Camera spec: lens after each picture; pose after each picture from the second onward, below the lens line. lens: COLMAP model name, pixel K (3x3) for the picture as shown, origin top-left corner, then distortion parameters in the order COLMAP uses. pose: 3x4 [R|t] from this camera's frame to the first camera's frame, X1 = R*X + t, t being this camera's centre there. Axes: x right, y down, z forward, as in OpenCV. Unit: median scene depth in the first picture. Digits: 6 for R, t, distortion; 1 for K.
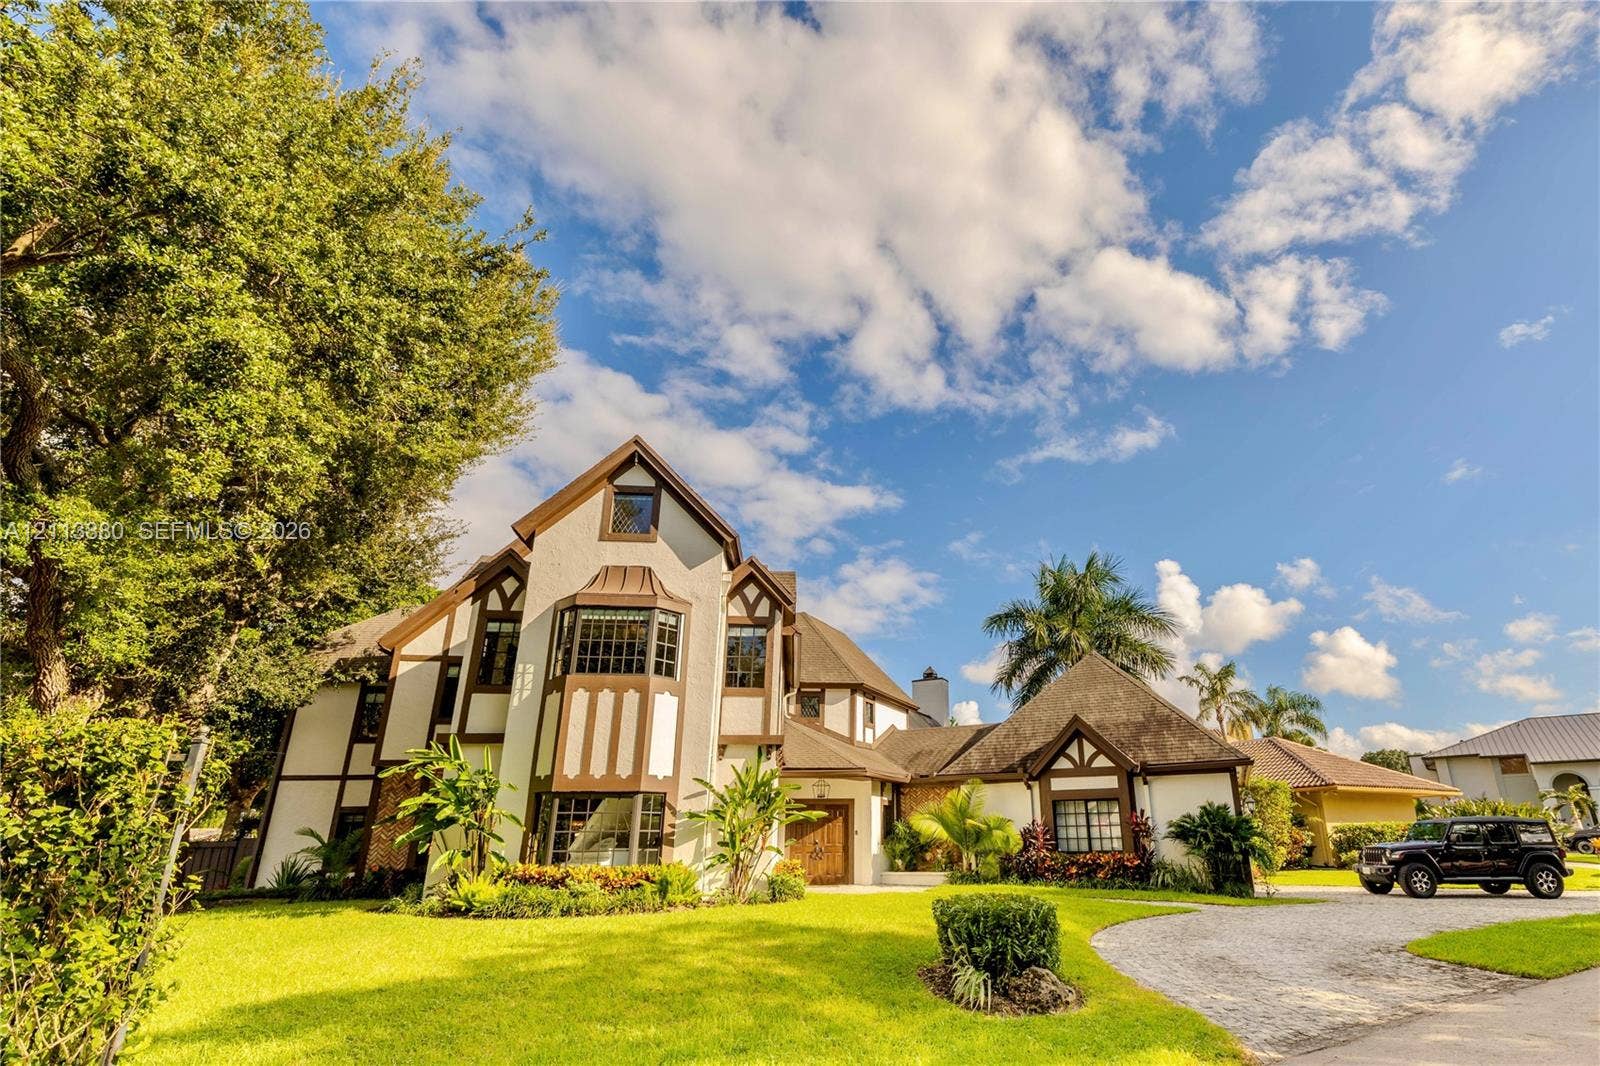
lens RADIAL K [[773.6, 0, 904.9], [0, 773.6, 587.2], [0, 0, 1]] dist [0.001022, -0.000062]
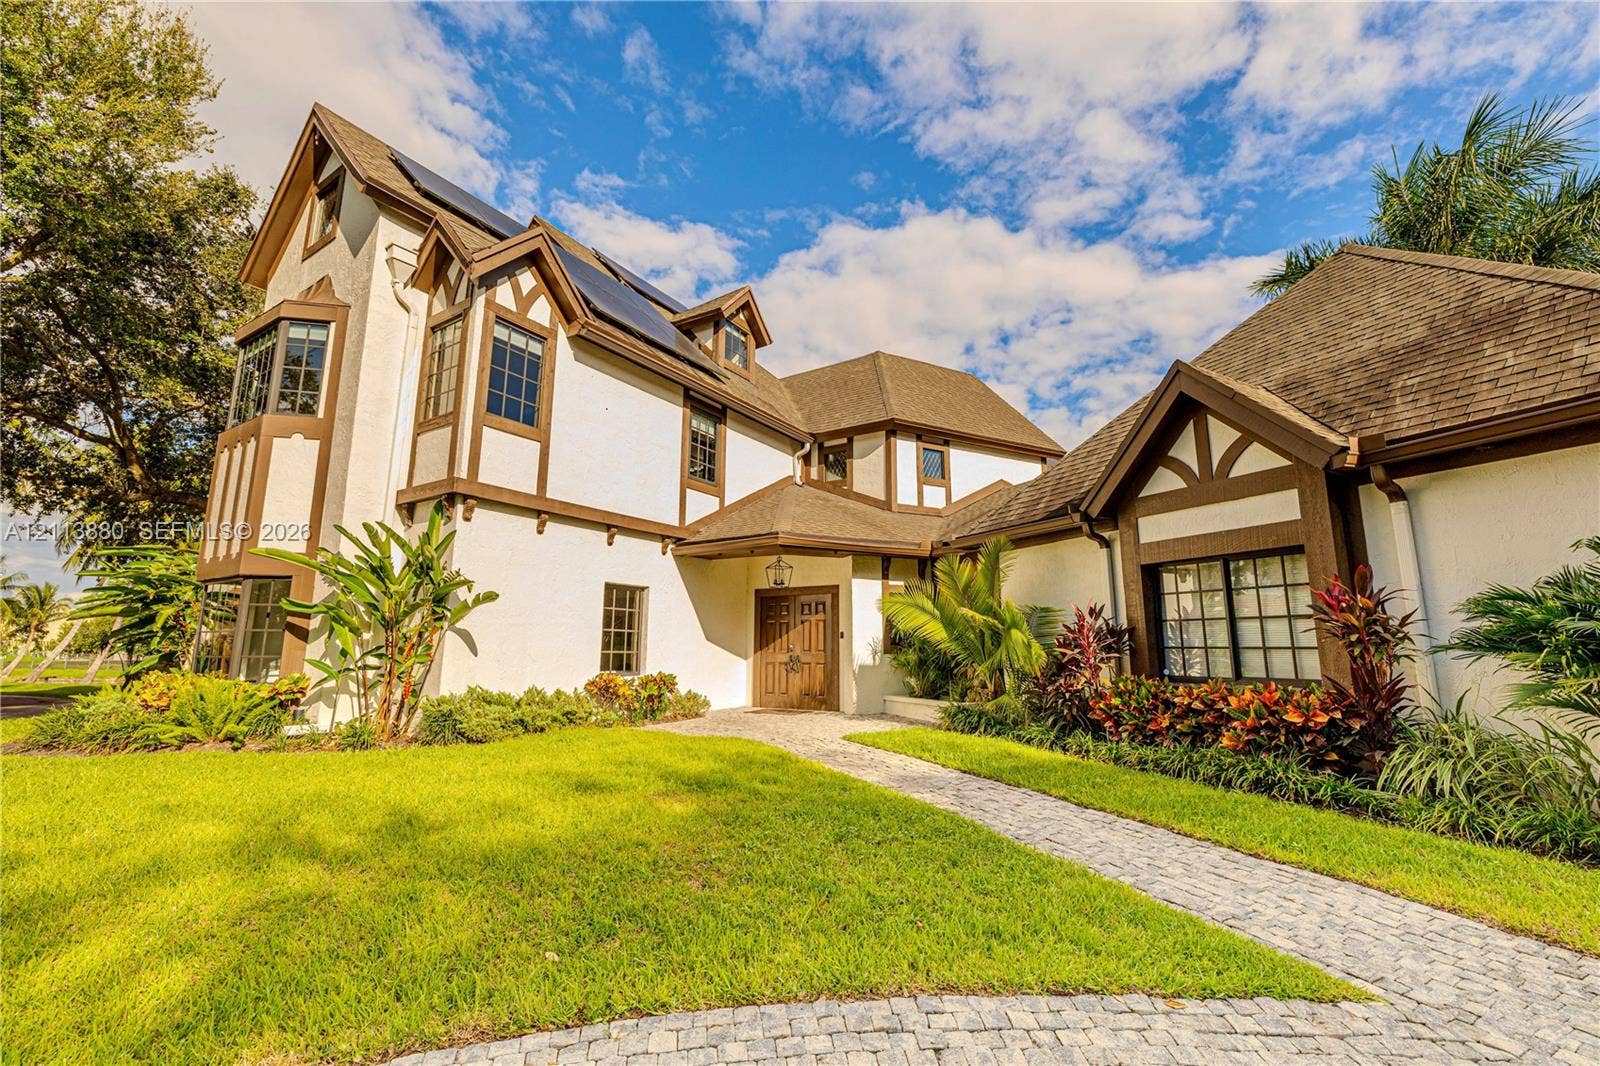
lens RADIAL K [[672.7, 0, 800.0], [0, 672.7, 533.0], [0, 0, 1]] dist [0.002092, -0.000195]
pose [[0.756346, -0.098512, -0.646712, 0.311643], [0.195434, 0.977476, 0.079669, 0.198804], [0.624297, -0.186647, 0.758562, 0.619075]]
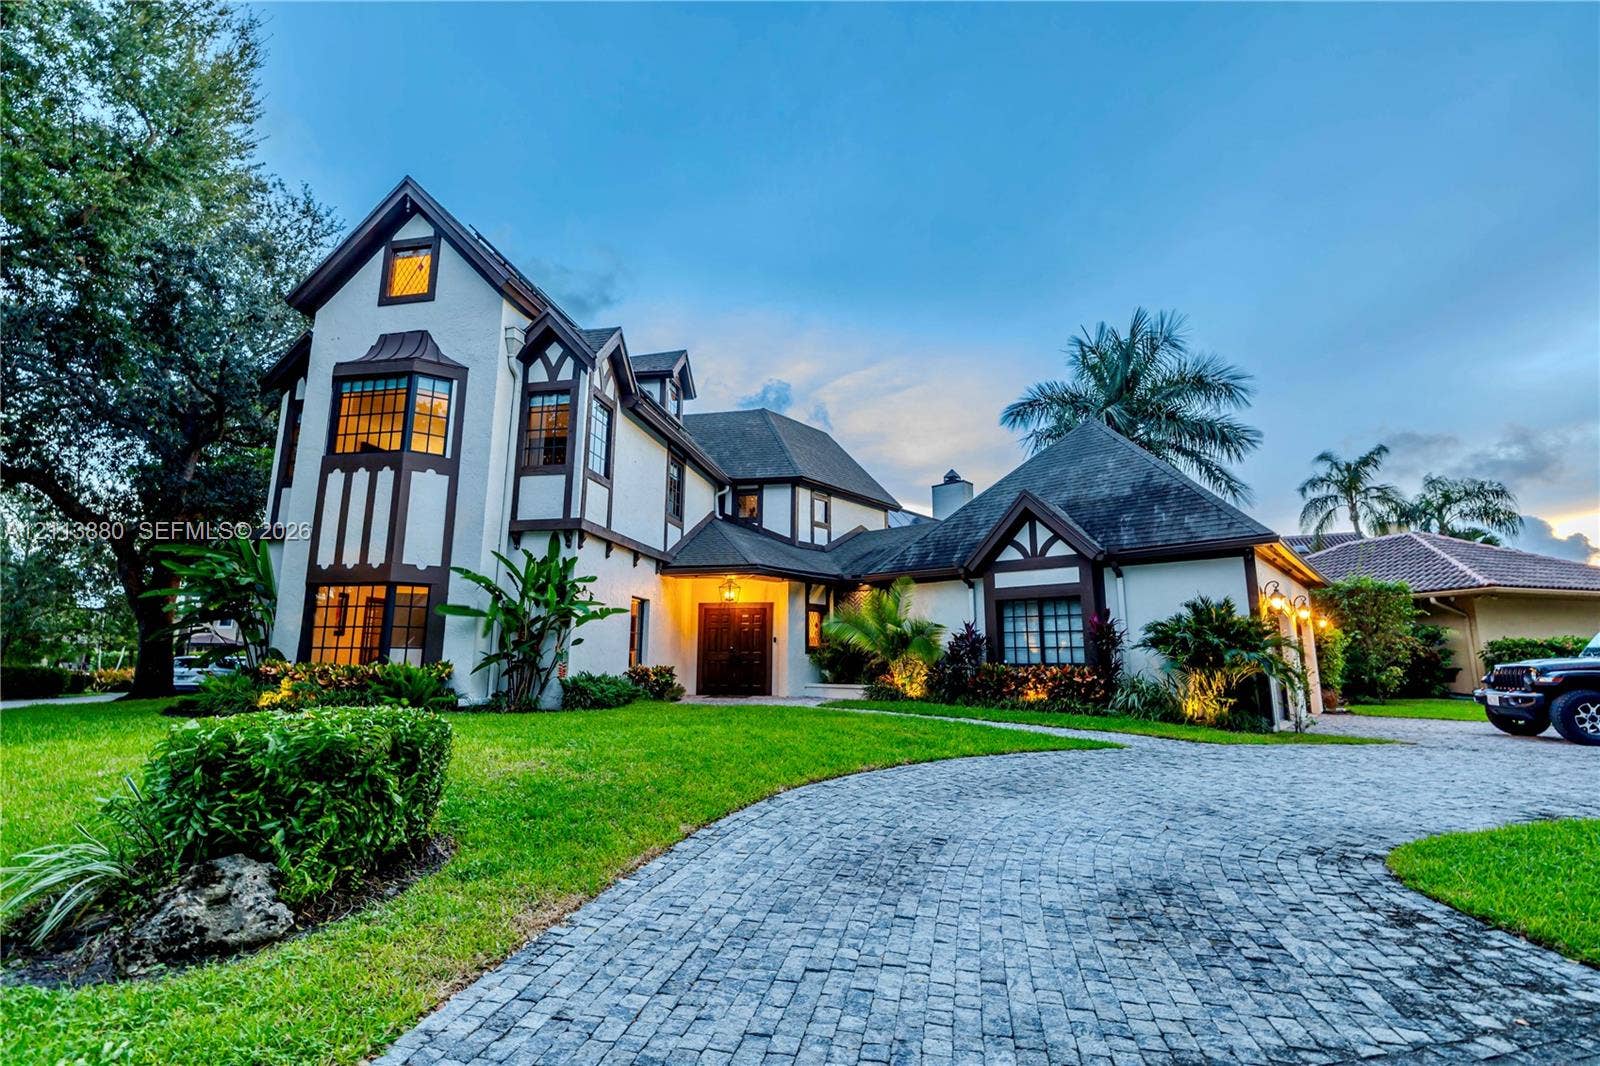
lens RADIAL K [[719.2, 0, 800.0], [0, 719.2, 533.0], [0, 0, 1]] dist [0.004835, 0.000748]
pose [[0.946725, -0.039018, -0.319670, 0.252114], [0.083847, 0.988263, 0.127694, 0.104950], [0.310936, -0.147695, 0.938885, 0.283459]]
